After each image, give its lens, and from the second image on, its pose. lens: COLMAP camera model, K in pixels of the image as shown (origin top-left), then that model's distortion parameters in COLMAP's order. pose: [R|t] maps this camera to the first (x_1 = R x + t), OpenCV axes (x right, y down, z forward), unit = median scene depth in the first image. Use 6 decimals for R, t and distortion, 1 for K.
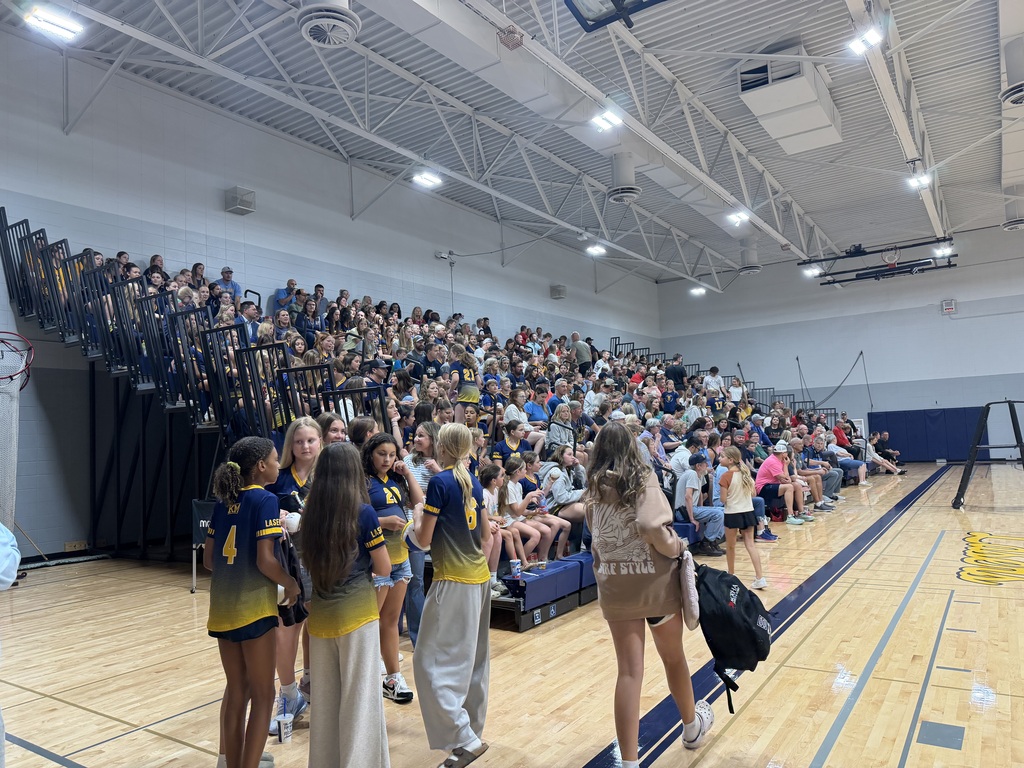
lens RADIAL K [[715.4, 0, 512.0], [0, 715.4, 384.0], [0, 0, 1]] dist [0.039431, -0.000060]
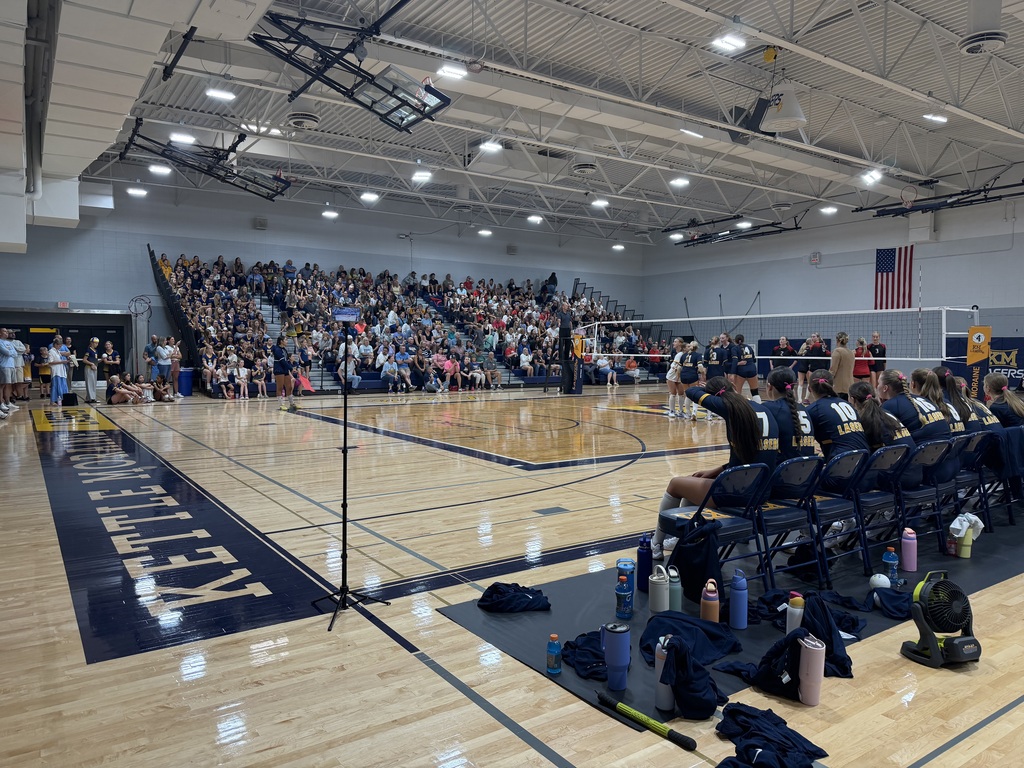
lens RADIAL K [[728.5, 0, 512.0], [0, 728.5, 384.0], [0, 0, 1]] dist [0.001922, 0.000106]
pose [[0.933028, 0.057025, -0.355256, 0.585492], [-0.009297, 0.990852, 0.134632, -0.057612], [0.359683, -0.122313, 0.925023, -0.379782]]
